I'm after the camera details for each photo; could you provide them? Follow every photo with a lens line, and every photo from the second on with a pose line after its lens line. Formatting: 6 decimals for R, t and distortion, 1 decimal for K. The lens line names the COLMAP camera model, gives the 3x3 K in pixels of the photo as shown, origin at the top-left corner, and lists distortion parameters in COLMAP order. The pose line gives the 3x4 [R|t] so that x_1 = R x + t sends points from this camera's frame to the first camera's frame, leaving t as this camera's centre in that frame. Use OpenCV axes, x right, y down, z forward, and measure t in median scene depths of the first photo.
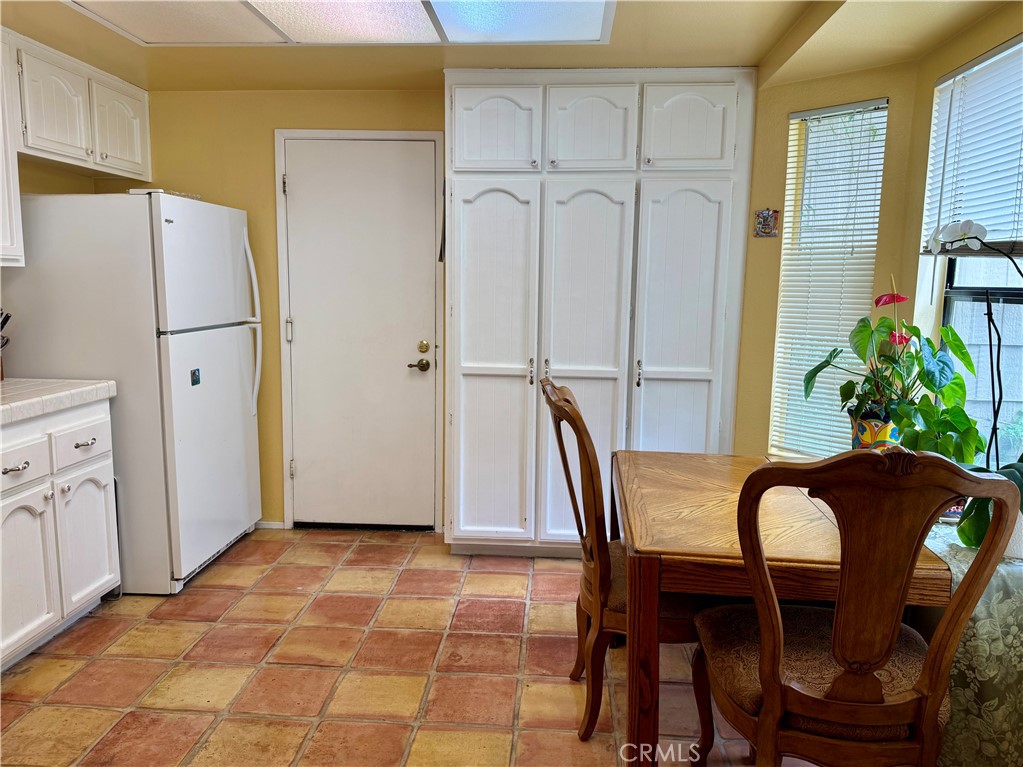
lens RADIAL K [[764.5, 0, 511.5], [0, 764.5, 383.5], [0, 0, 1]] dist [0.075792, -0.097676]
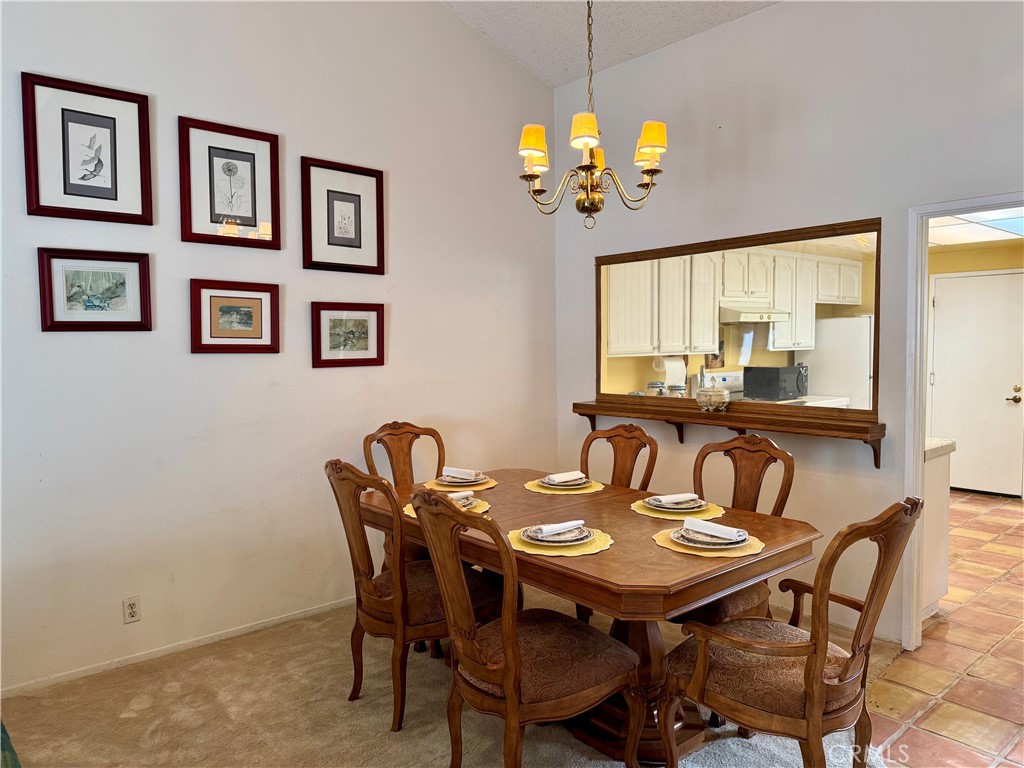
lens RADIAL K [[726.1, 0, 512.0], [0, 726.1, 384.0], [0, 0, 1]] dist [0.075700, -0.109668]
pose [[0.707674, 0.019542, -0.706269, 0.308309], [-0.073619, 0.996216, -0.046201, 0.126090], [0.702693, 0.084690, 0.706435, -1.209412]]
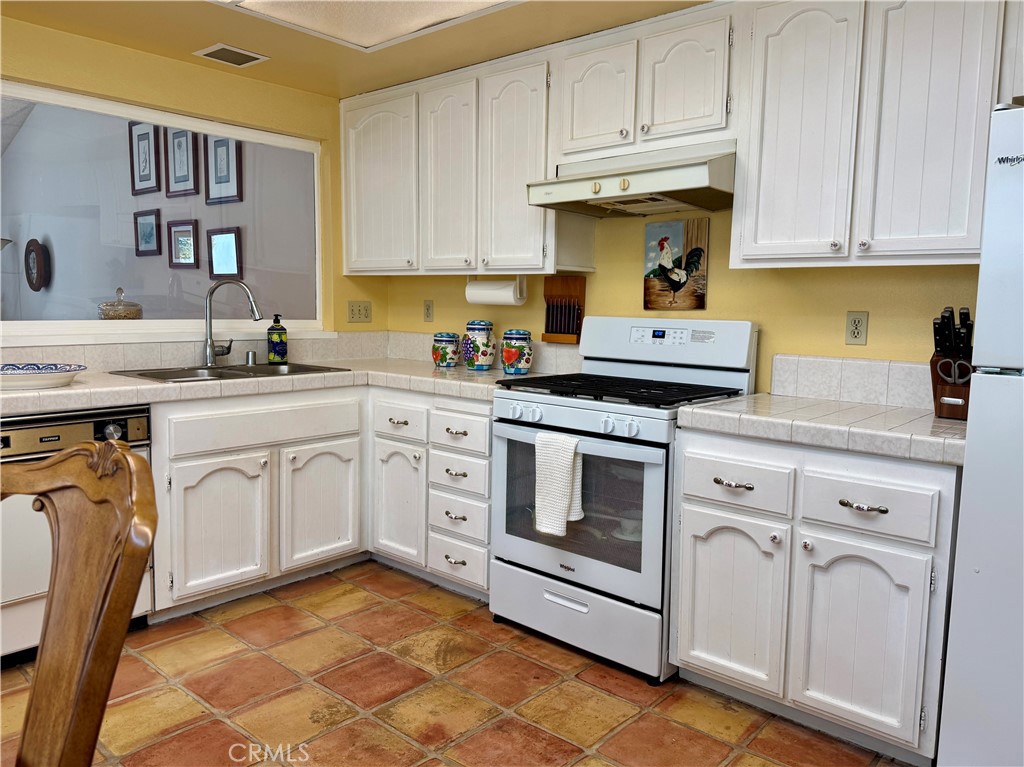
lens RADIAL K [[765.2, 0, 512.0], [0, 765.2, 383.5], [0, 0, 1]] dist [0.075792, -0.097676]
pose [[-0.604271, 0.058818, -0.794605, 0.186629], [-0.134634, 0.975394, 0.174585, -0.103889], [0.785322, 0.212478, -0.581483, 1.039022]]
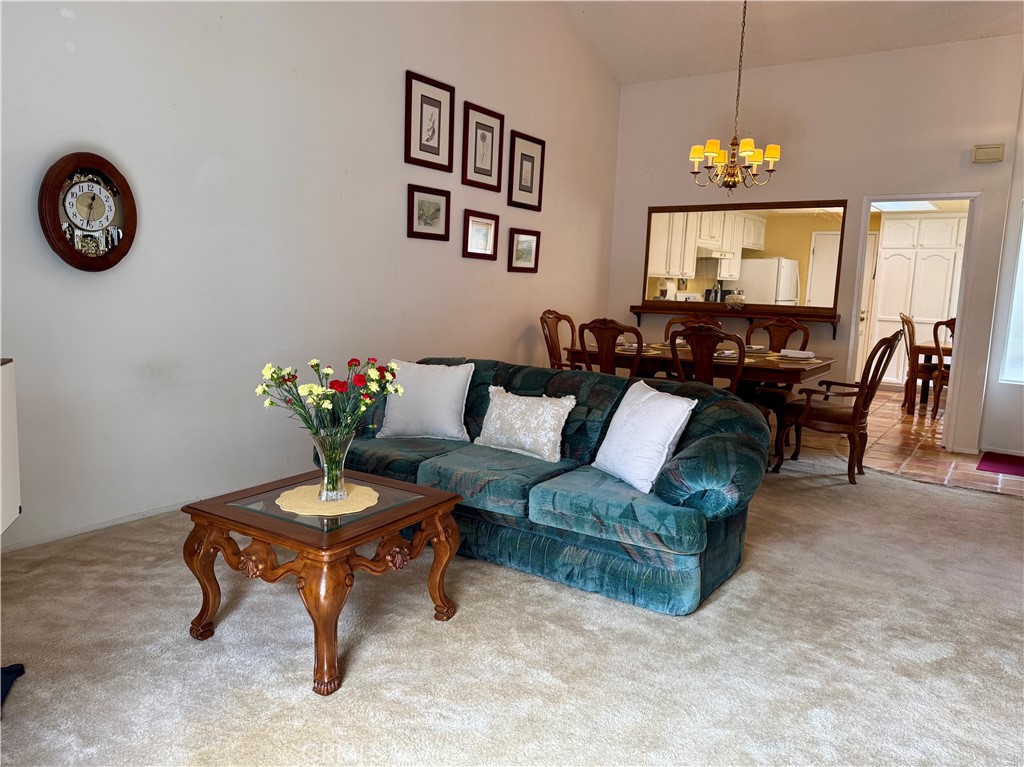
lens RADIAL K [[745.5, 0, 512.0], [0, 745.5, 394.8], [0, 0, 1]] dist [0.101871, -0.159093]
pose [[0.862486, 0.090489, -0.497925, 0.204020], [-0.088953, 0.995673, 0.026865, 0.335375], [0.498202, 0.021121, 0.866804, -2.262930]]
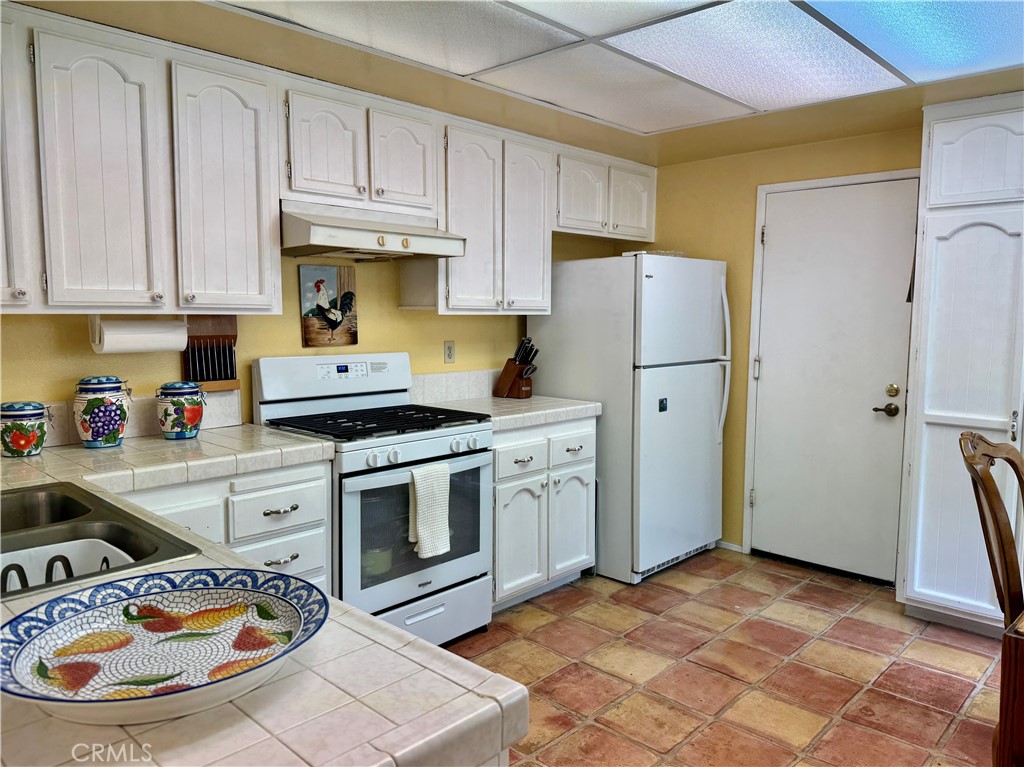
lens RADIAL K [[754.8, 0, 518.1], [0, 754.8, 380.0], [0, 0, 1]] dist [0.169766, -0.168914]
pose [[0.780316, 0.049621, -0.623414, 0.152758], [-0.081229, 0.996445, -0.022360, -0.002170], [0.620088, 0.068087, 0.781573, -0.059761]]
